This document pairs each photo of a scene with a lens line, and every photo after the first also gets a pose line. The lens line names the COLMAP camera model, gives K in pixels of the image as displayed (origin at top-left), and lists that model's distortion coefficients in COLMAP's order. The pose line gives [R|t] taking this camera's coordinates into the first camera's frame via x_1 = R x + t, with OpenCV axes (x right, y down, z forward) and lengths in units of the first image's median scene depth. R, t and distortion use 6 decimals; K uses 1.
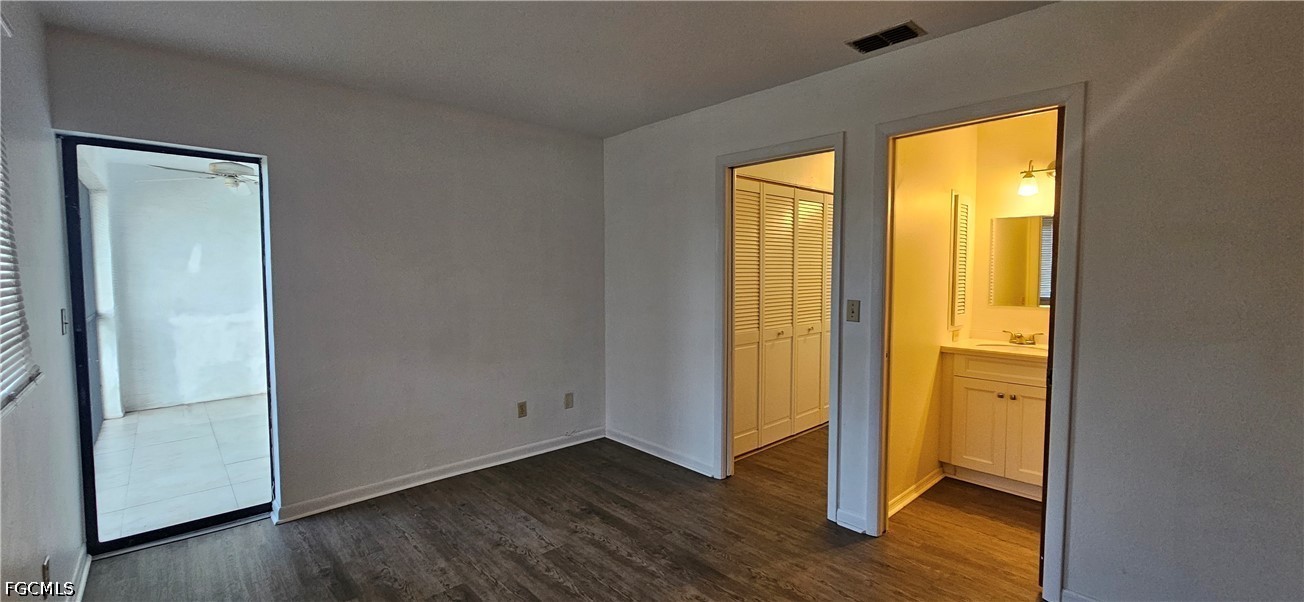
lens RADIAL K [[531.0, 0, 651.4], [0, 531.0, 299.5], [0, 0, 1]] dist [-0.000248, -0.000053]
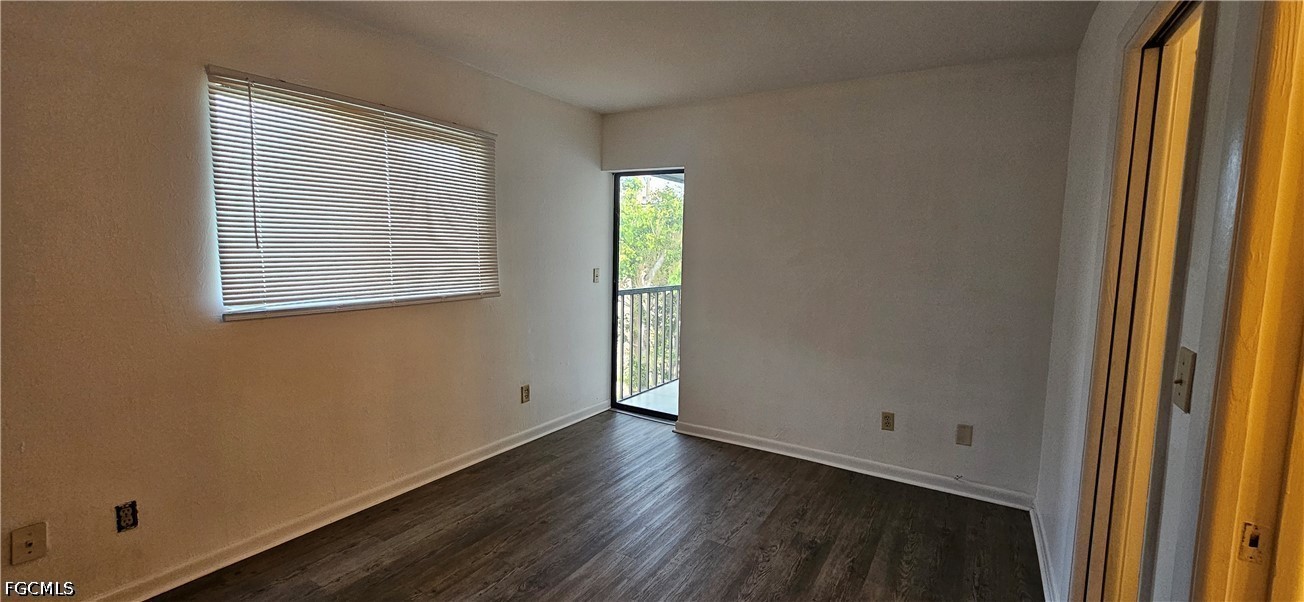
lens RADIAL K [[531.0, 0, 651.4], [0, 531.0, 299.5], [0, 0, 1]] dist [-0.000248, -0.000053]
pose [[0.284404, 0.101120, -0.953357, 0.518154], [-0.076948, 0.993621, 0.082435, -0.030669], [0.955612, 0.049914, 0.290371, 0.461007]]
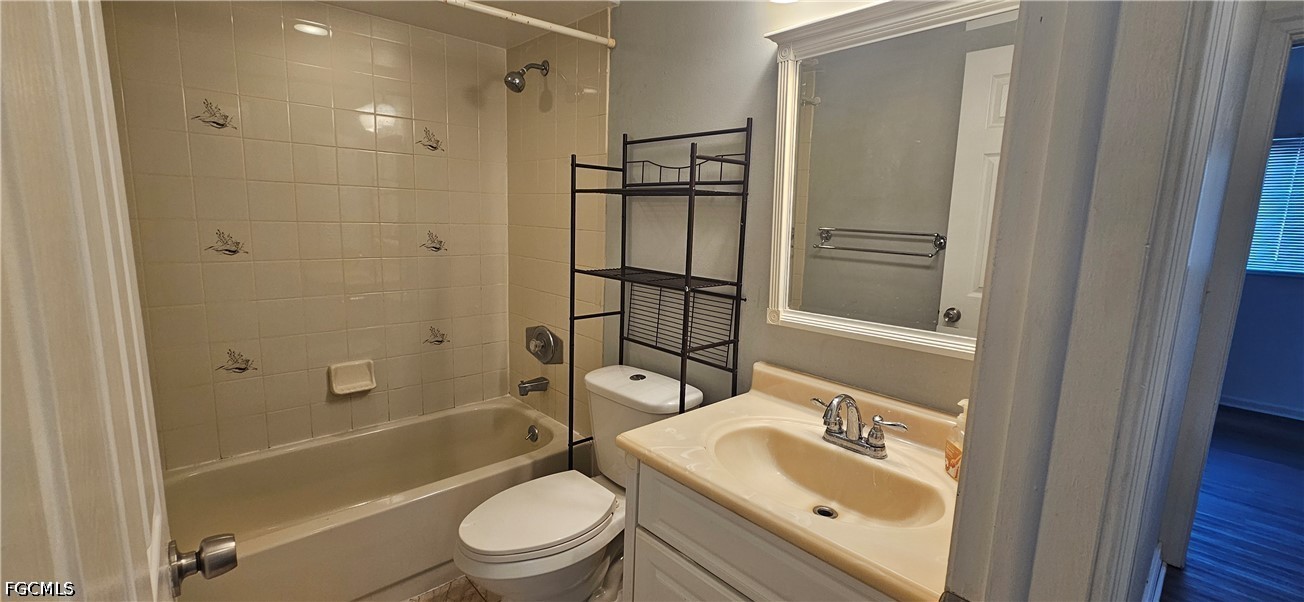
lens RADIAL K [[535.8, 0, 654.6], [0, 535.8, 300.9], [0, 0, 1]] dist [-0.001492, -0.000037]
pose [[-0.999496, -0.028053, -0.014881, 1.015178], [-0.030629, 0.975336, 0.218589, -0.085340], [0.008382, 0.218934, -0.975704, 1.512509]]
